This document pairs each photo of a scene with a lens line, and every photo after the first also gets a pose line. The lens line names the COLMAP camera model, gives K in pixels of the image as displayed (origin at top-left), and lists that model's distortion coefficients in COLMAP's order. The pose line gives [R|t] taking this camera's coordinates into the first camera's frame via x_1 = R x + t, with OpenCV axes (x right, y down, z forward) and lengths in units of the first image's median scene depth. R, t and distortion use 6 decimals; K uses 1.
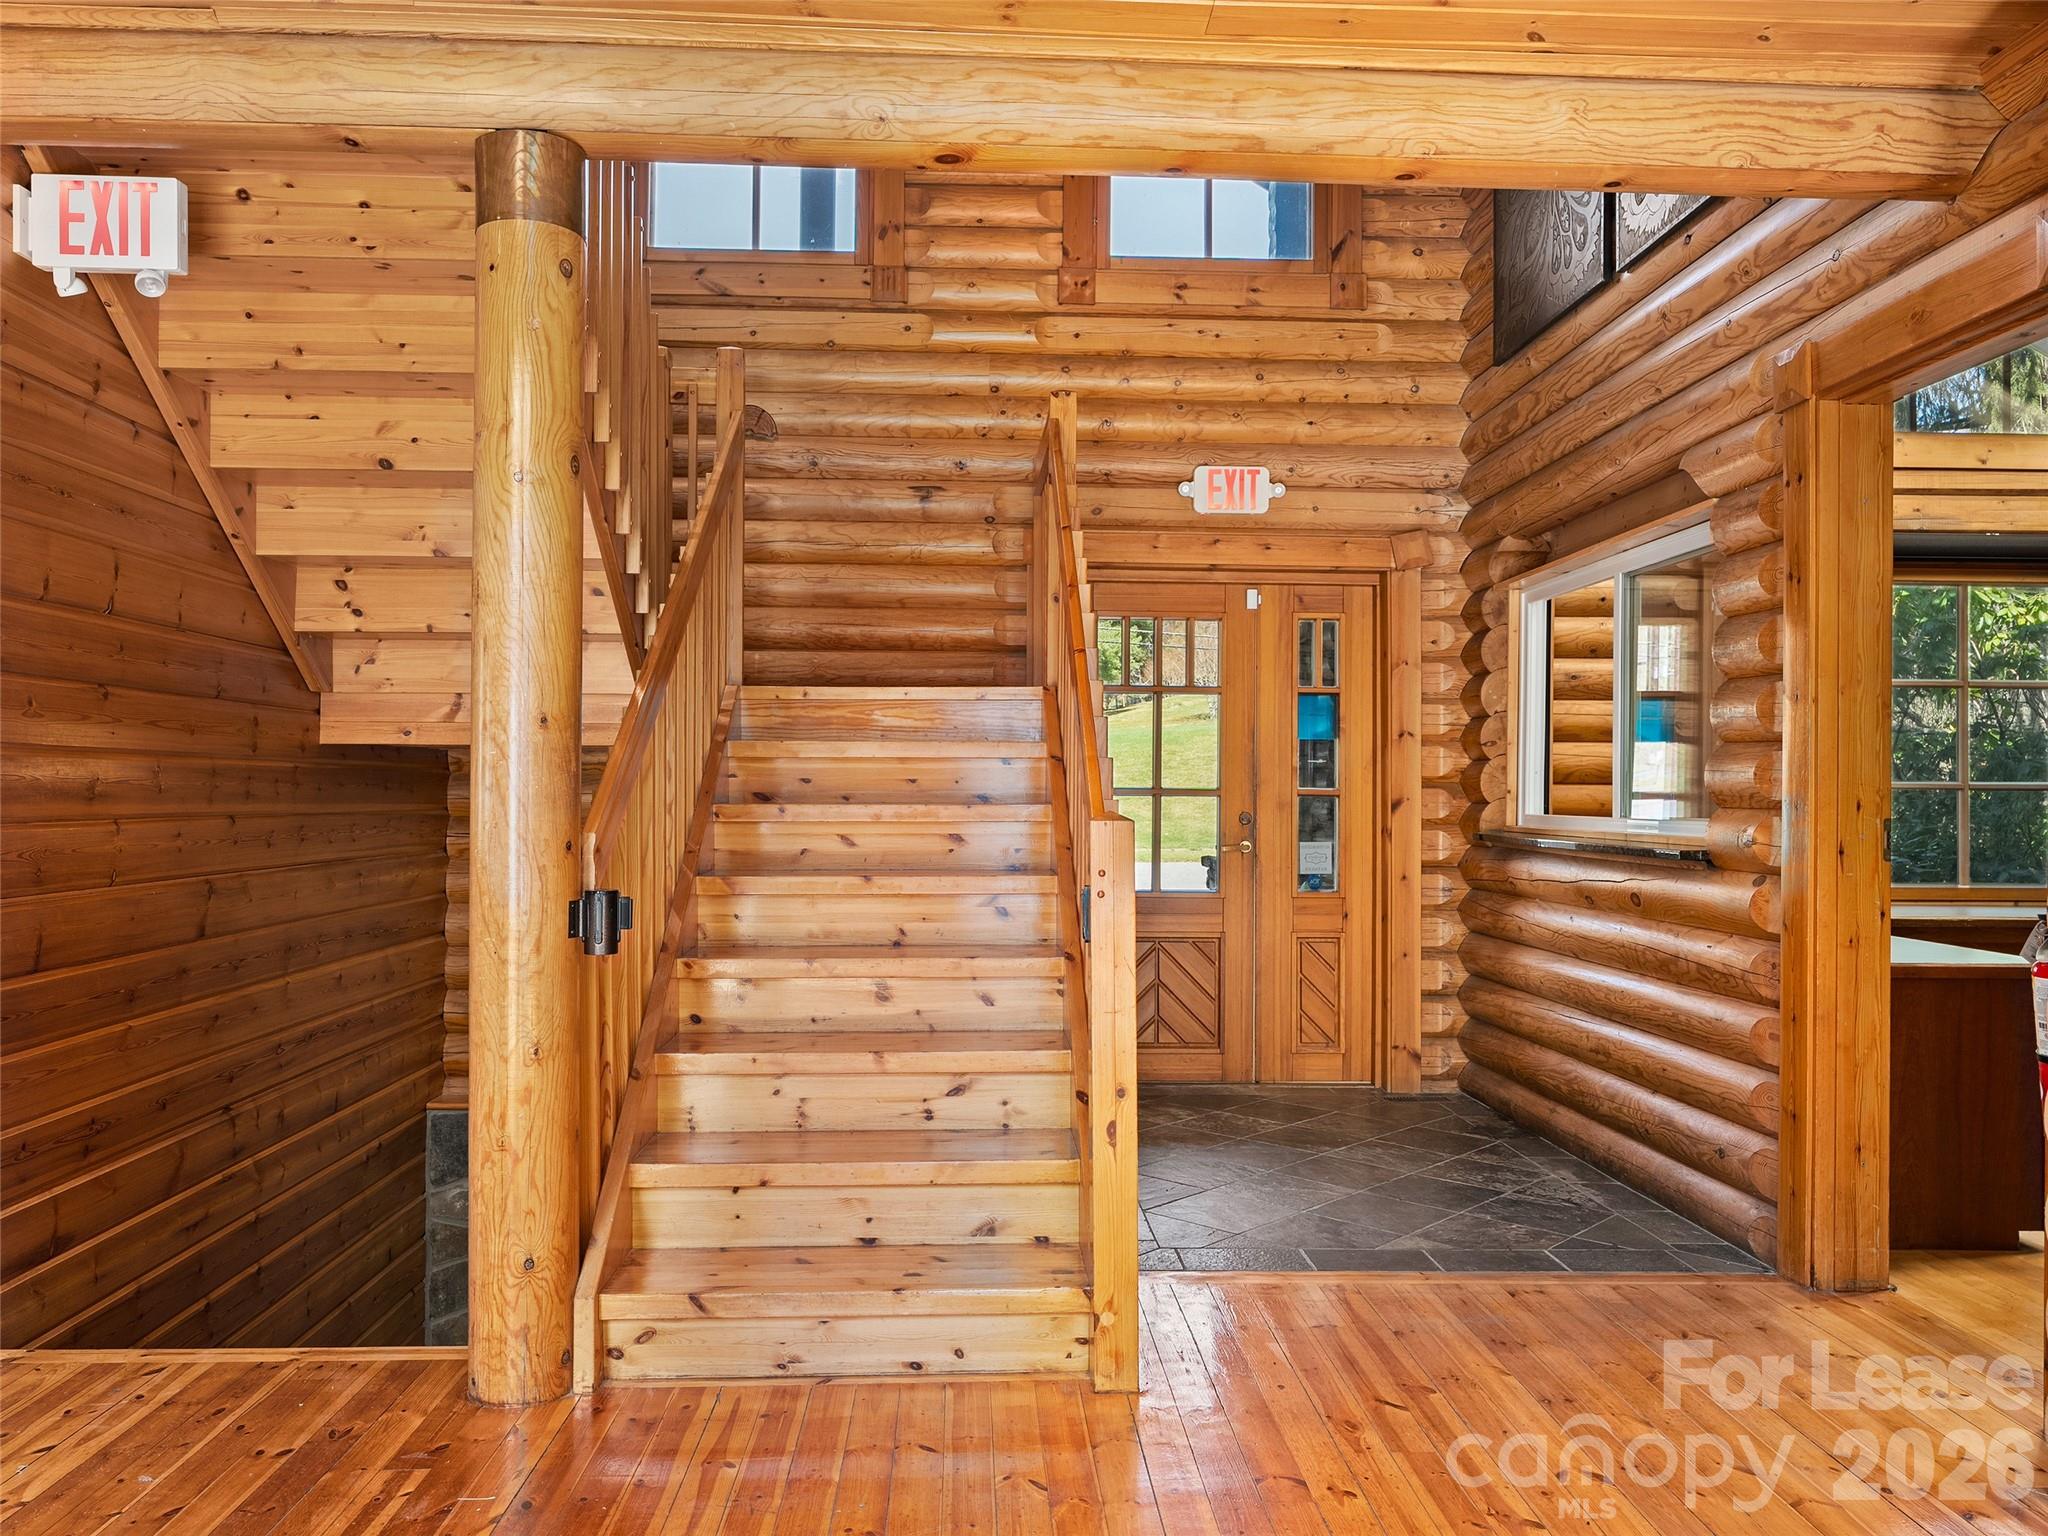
lens RADIAL K [[1318.7, 0, 1025.0], [0, 1318.7, 779.1], [0, 0, 1]] dist [-0.006362, -0.003698]
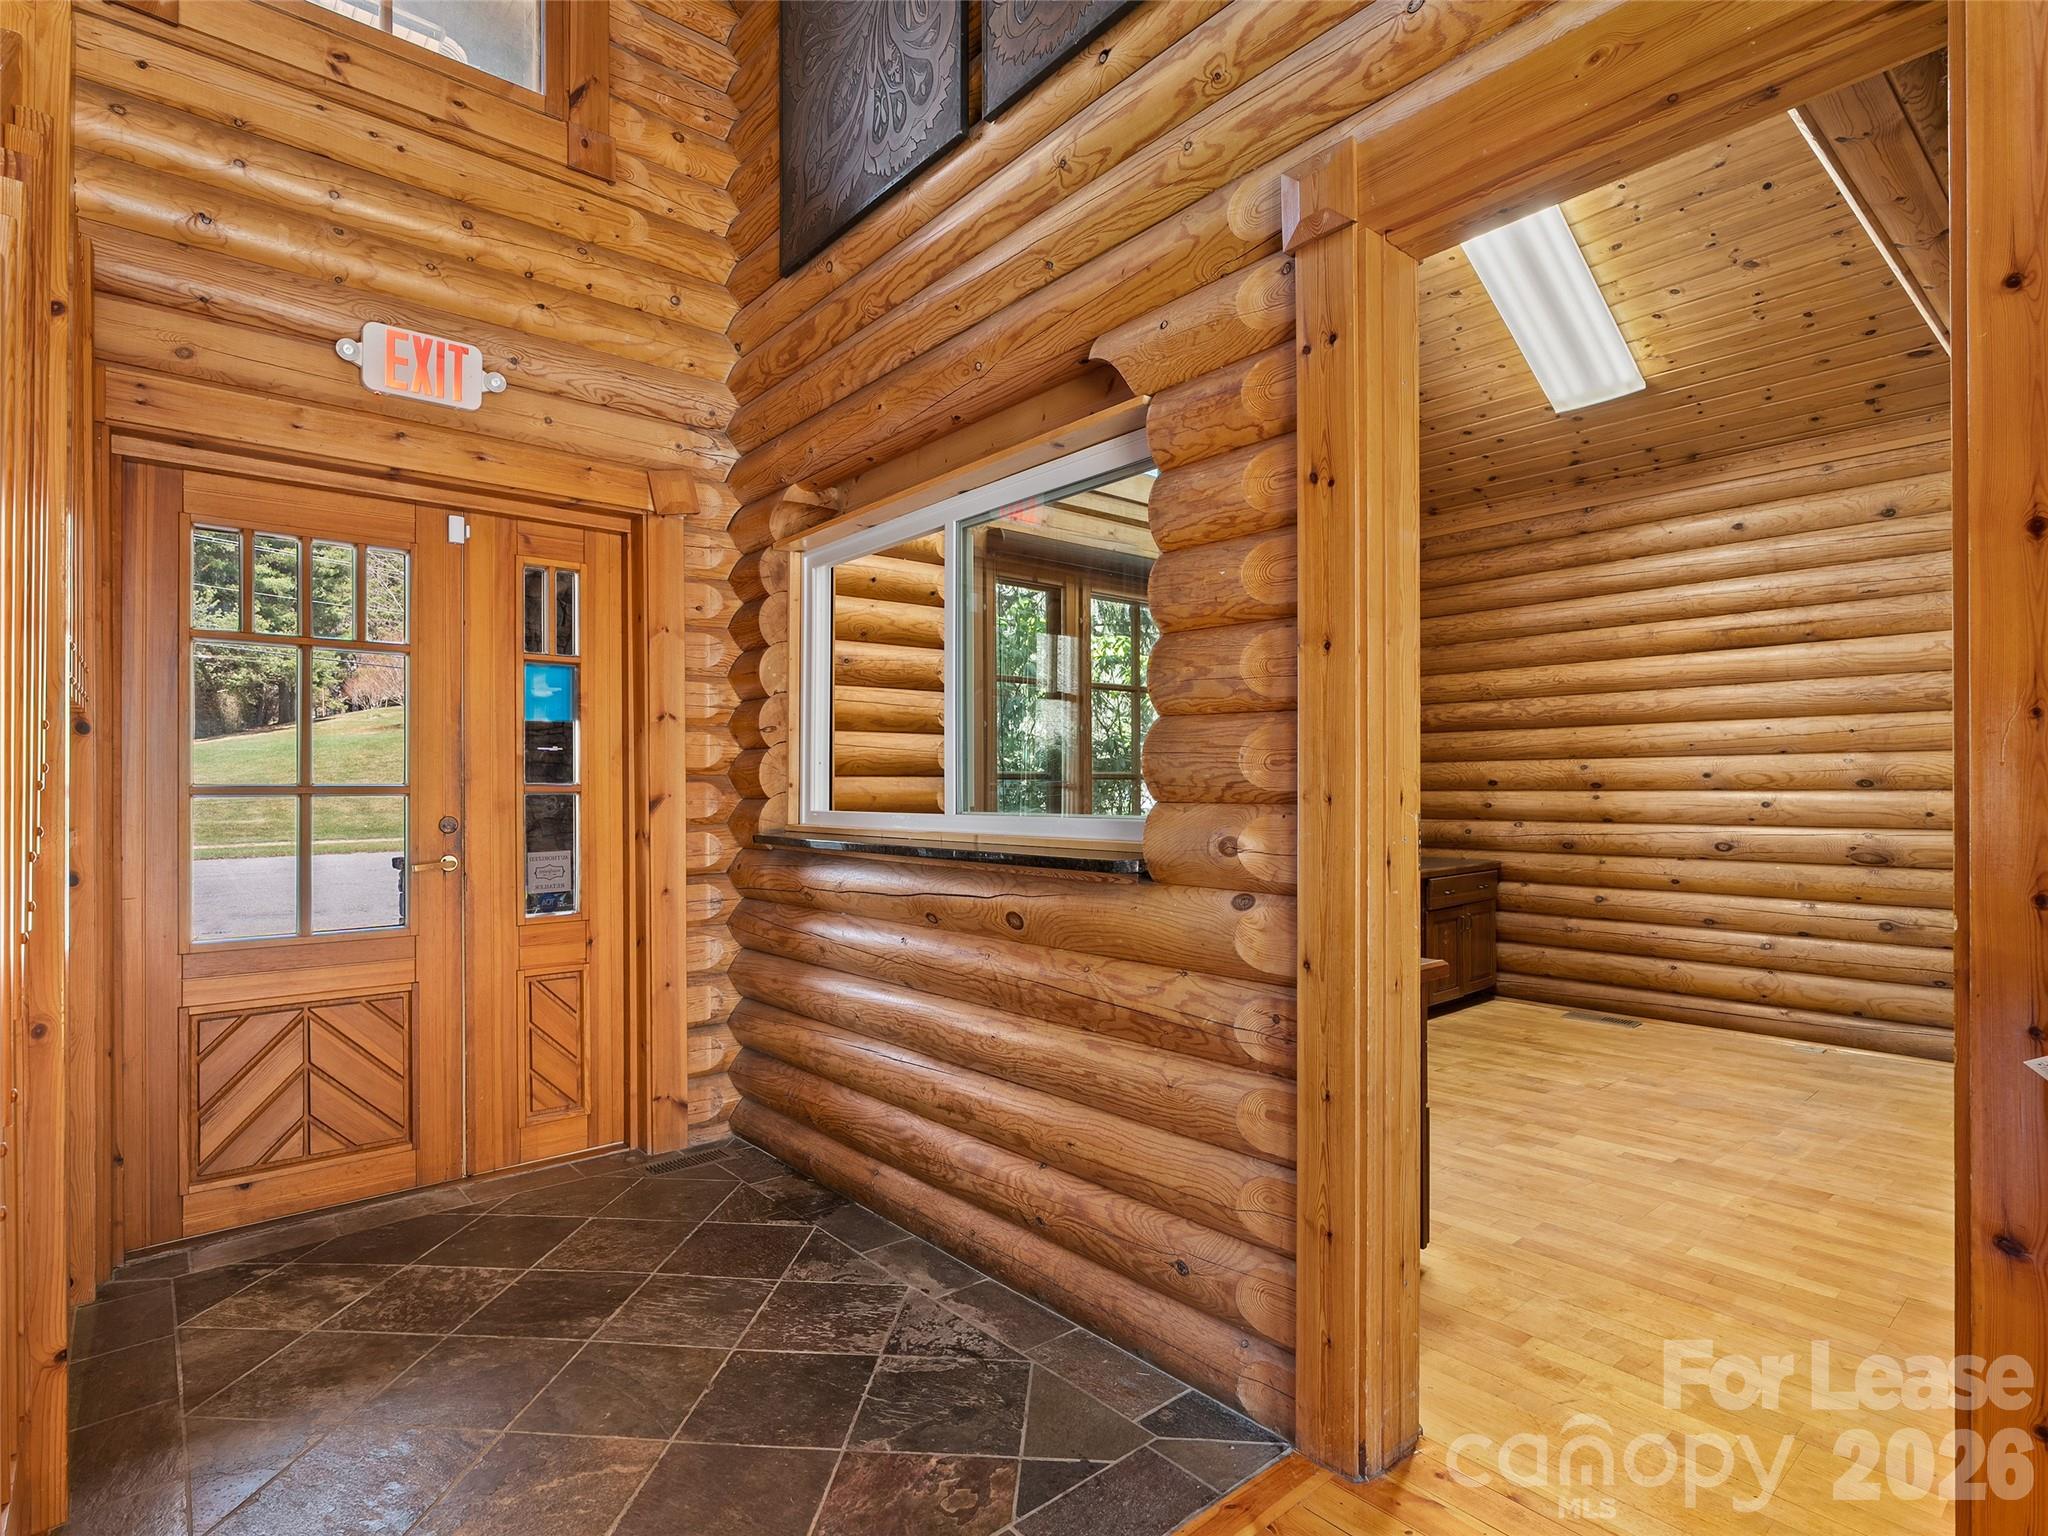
lens RADIAL K [[1043.8, 0, 1026.1], [0, 1043.8, 778.9], [0, 0, 1]] dist [-0.009766, 0.004605]
pose [[0.779778, -0.006803, 0.626019, 0.056646], [0.005154, 0.999977, 0.004448, 0.003279], [-0.626035, -0.000242, 0.779795, 0.355554]]
